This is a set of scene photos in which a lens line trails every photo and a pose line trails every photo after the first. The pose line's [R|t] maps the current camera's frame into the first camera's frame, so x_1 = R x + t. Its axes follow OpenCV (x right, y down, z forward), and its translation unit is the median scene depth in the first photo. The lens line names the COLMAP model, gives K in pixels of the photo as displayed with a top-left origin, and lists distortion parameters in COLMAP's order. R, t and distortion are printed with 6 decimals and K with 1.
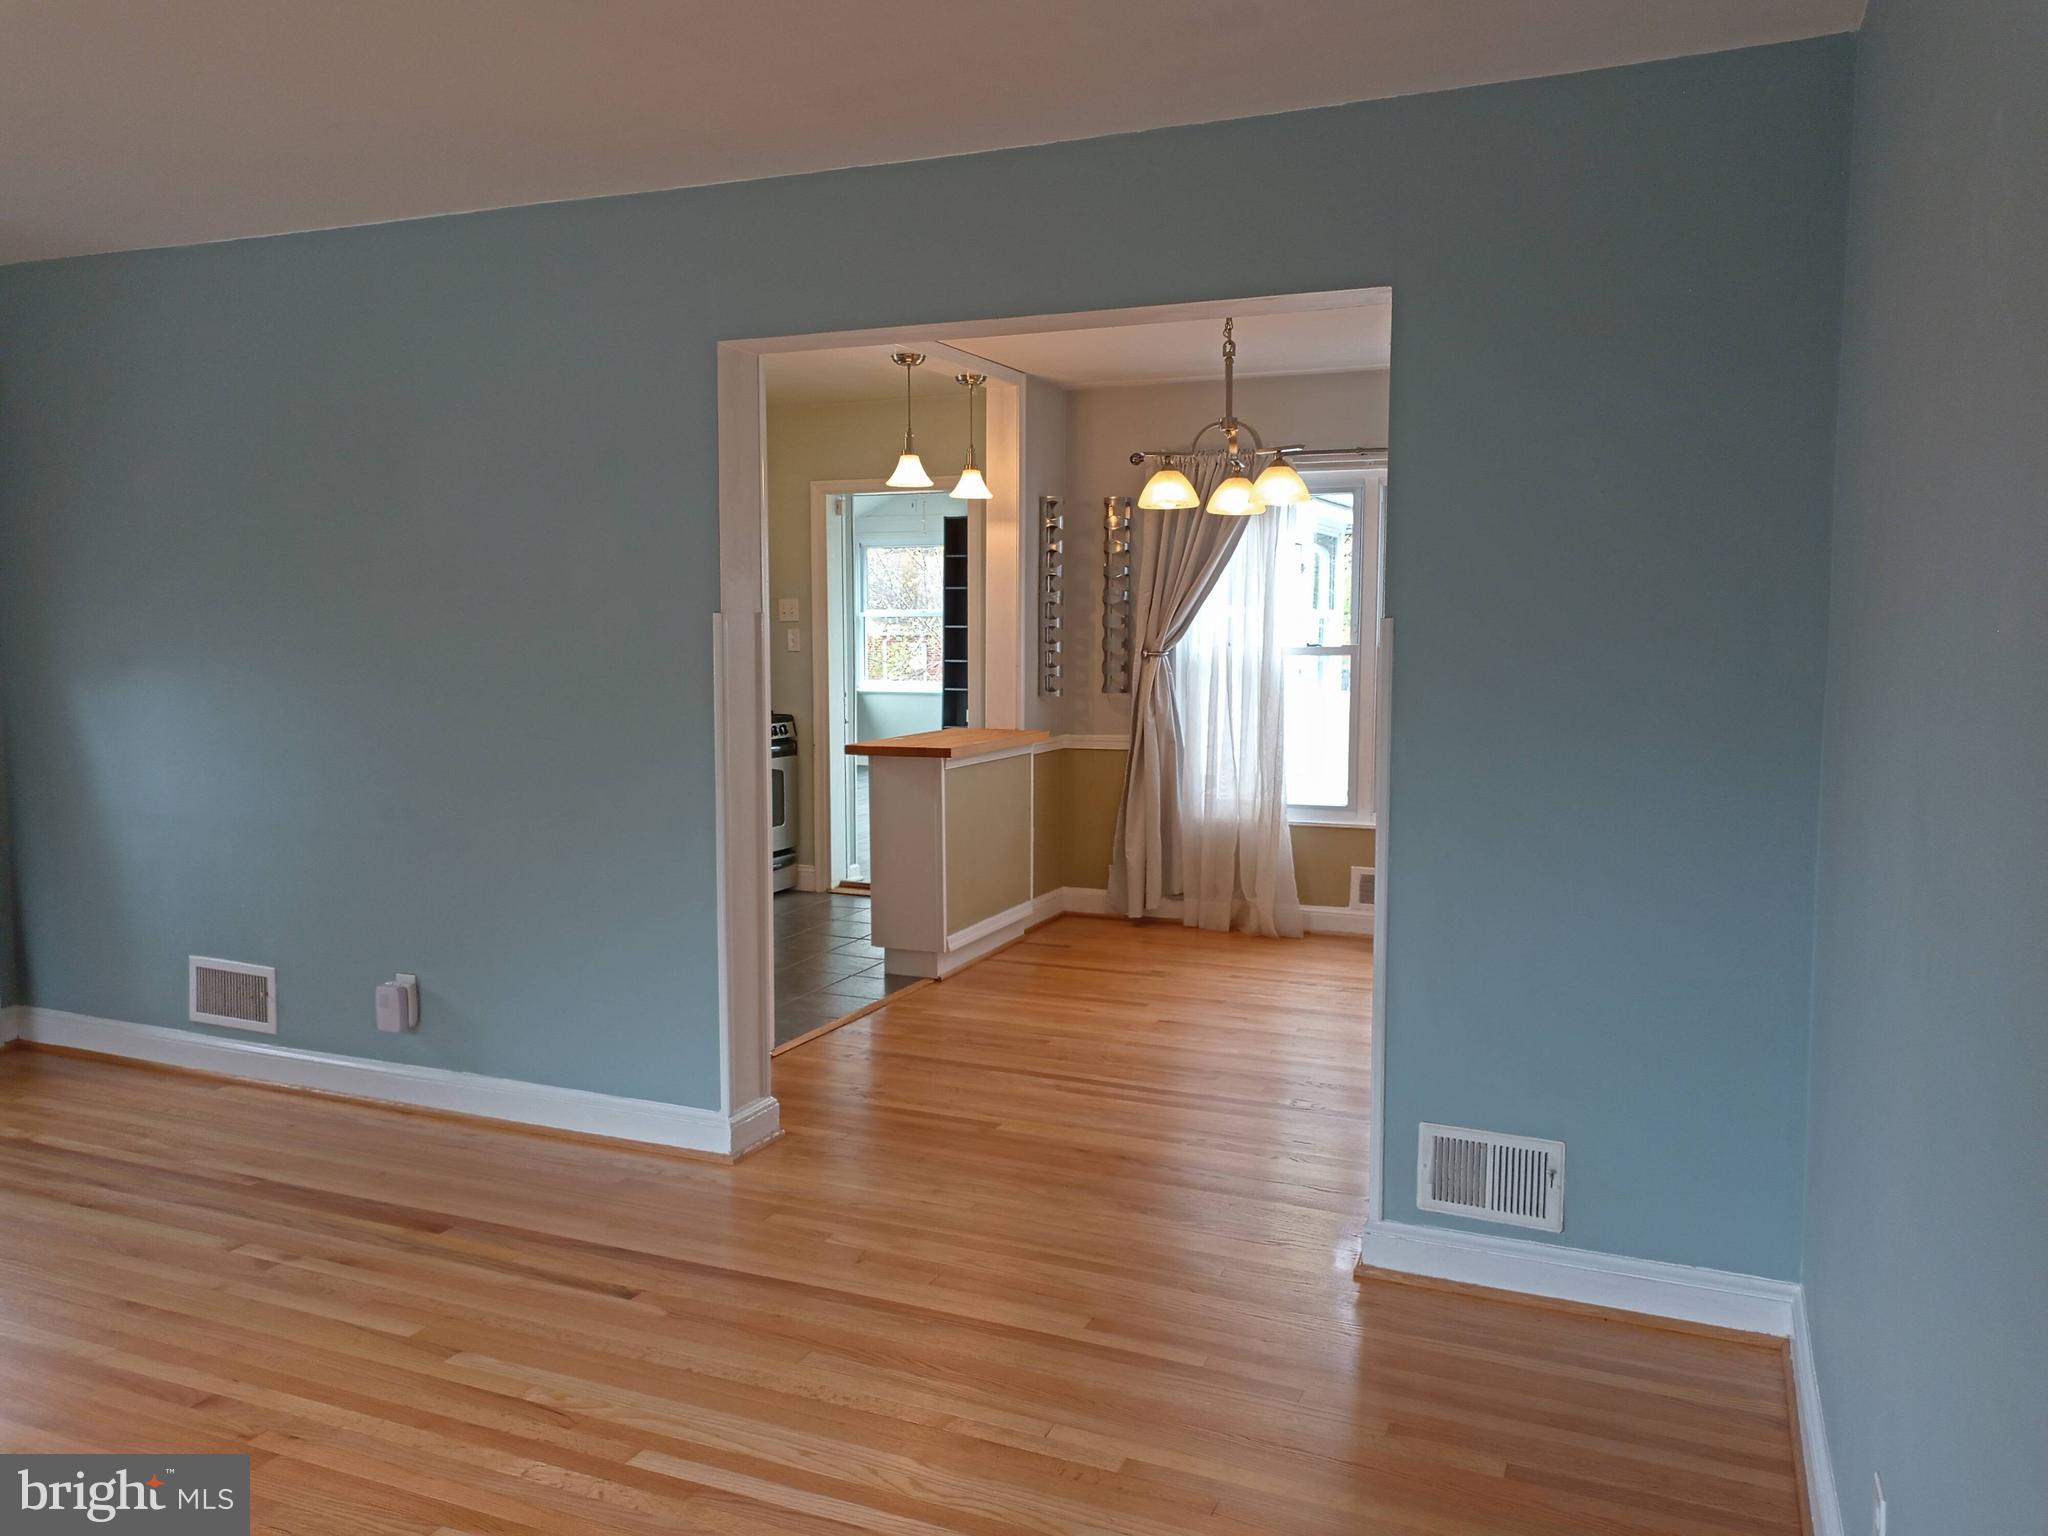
lens RADIAL K [[1560.4, 0, 1052.3], [0, 1560.4, 740.4], [0, 0, 1]] dist [0.056224, -0.050539]
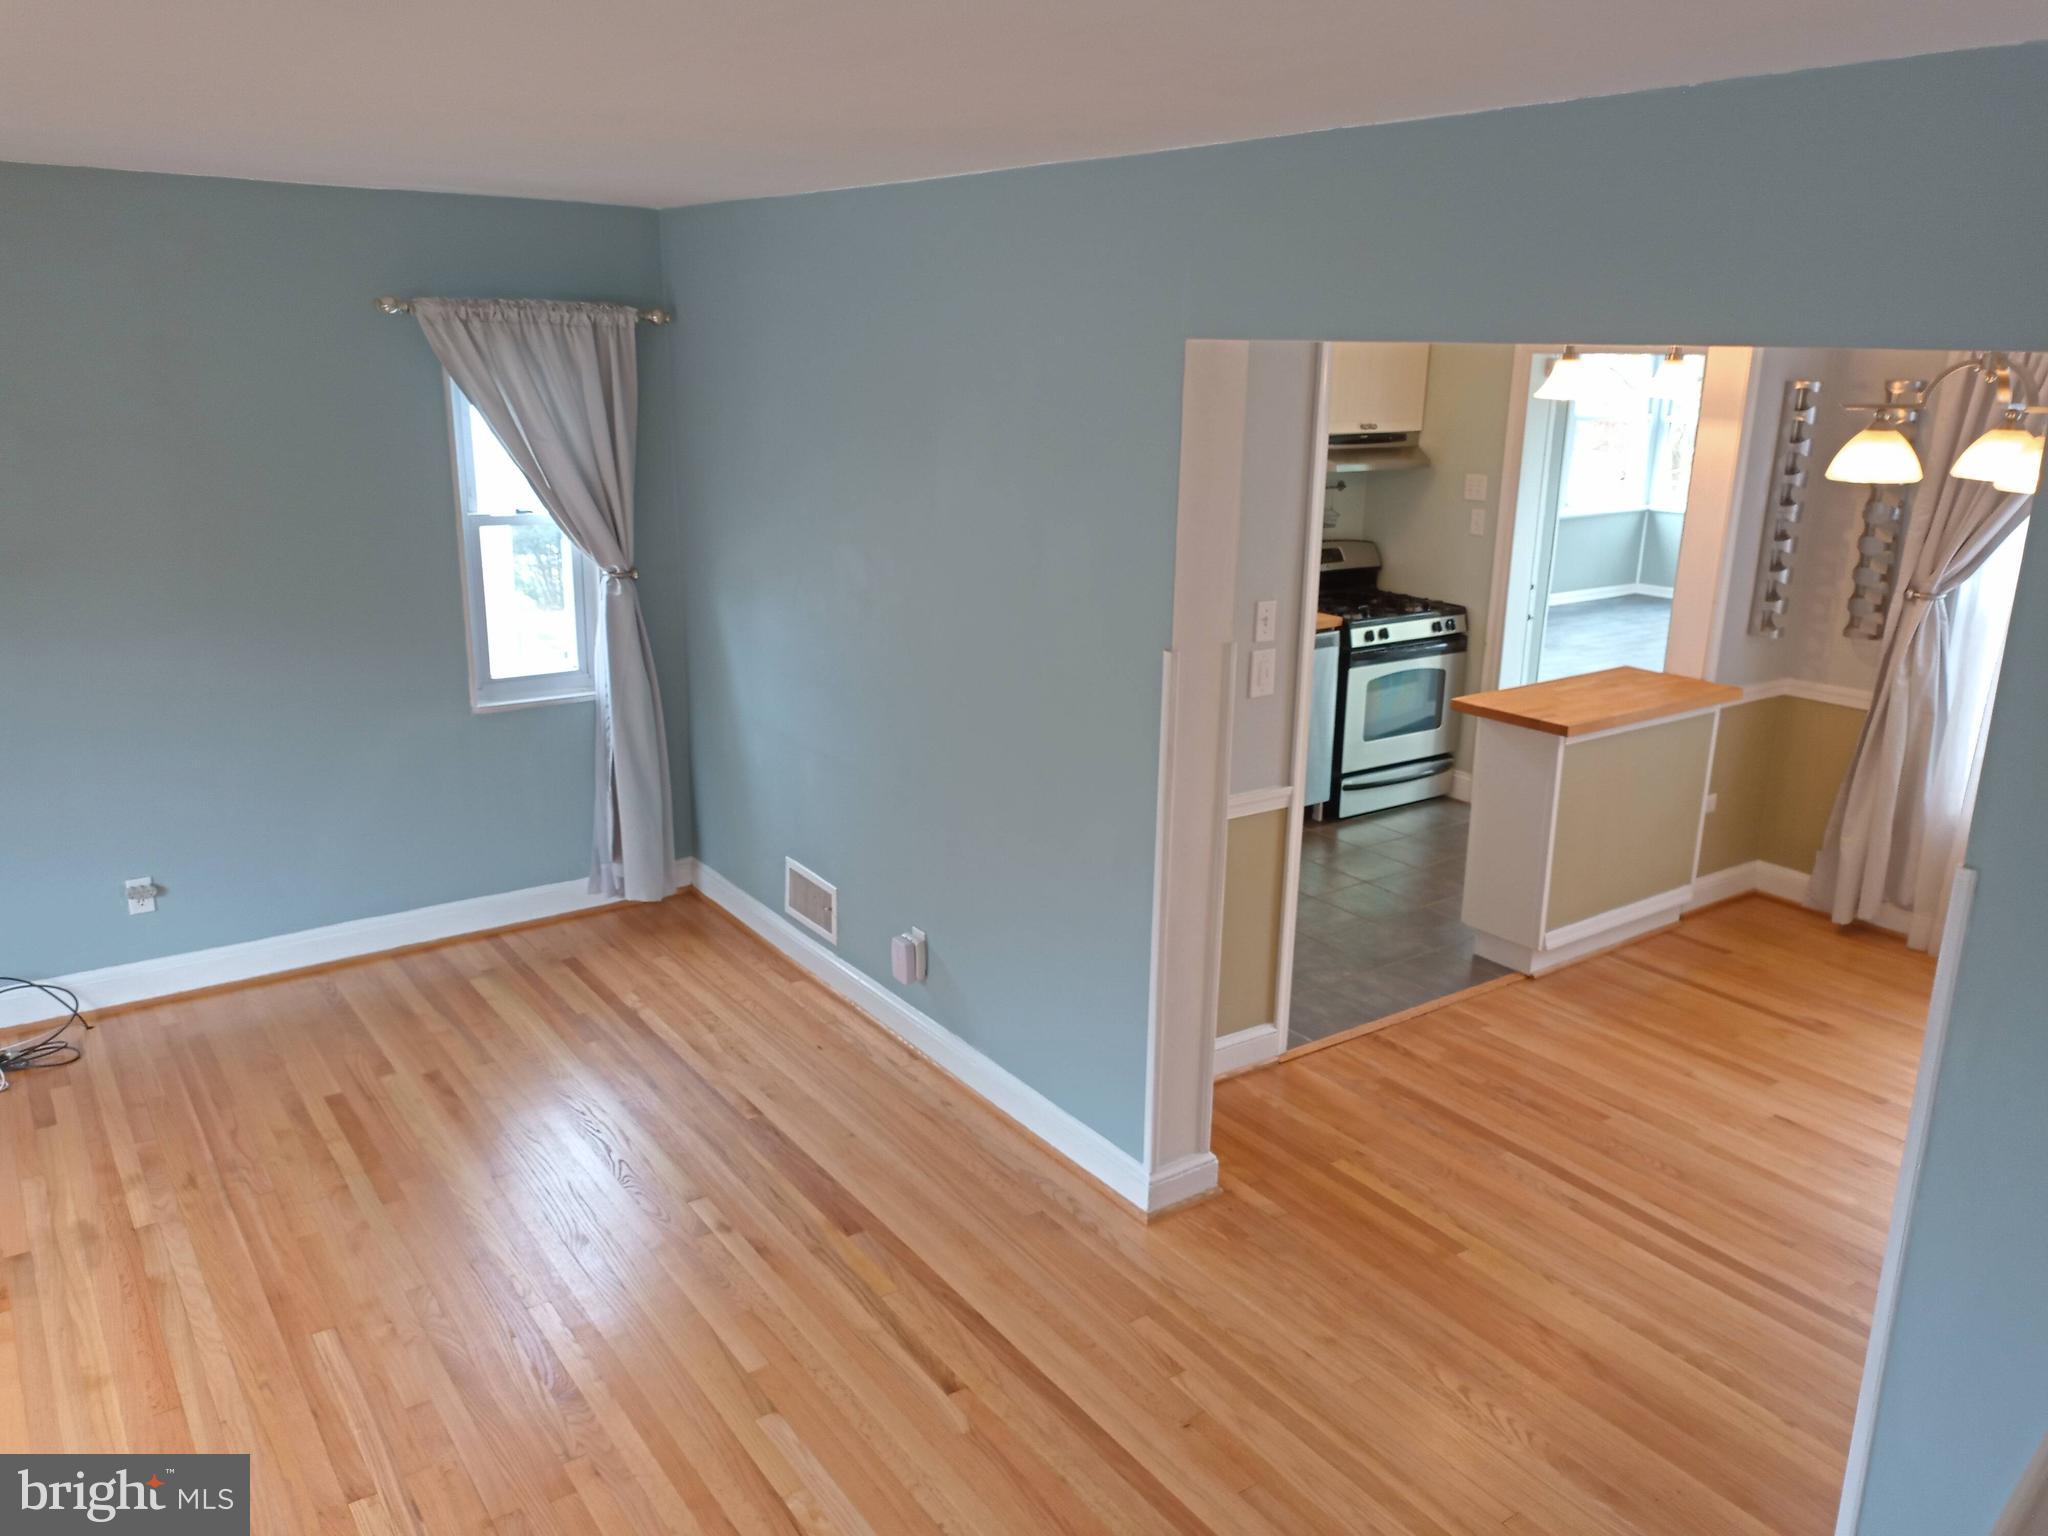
lens RADIAL K [[1560.4, 0, 1009.6], [0, 1560.4, 758.9], [0, 0, 1]] dist [0.056224, -0.050539]
pose [[0.846442, 0.151080, -0.510598, 0.096529], [-0.055266, 0.978652, 0.197955, -0.108448], [0.529605, -0.139339, 0.836722, 0.115647]]
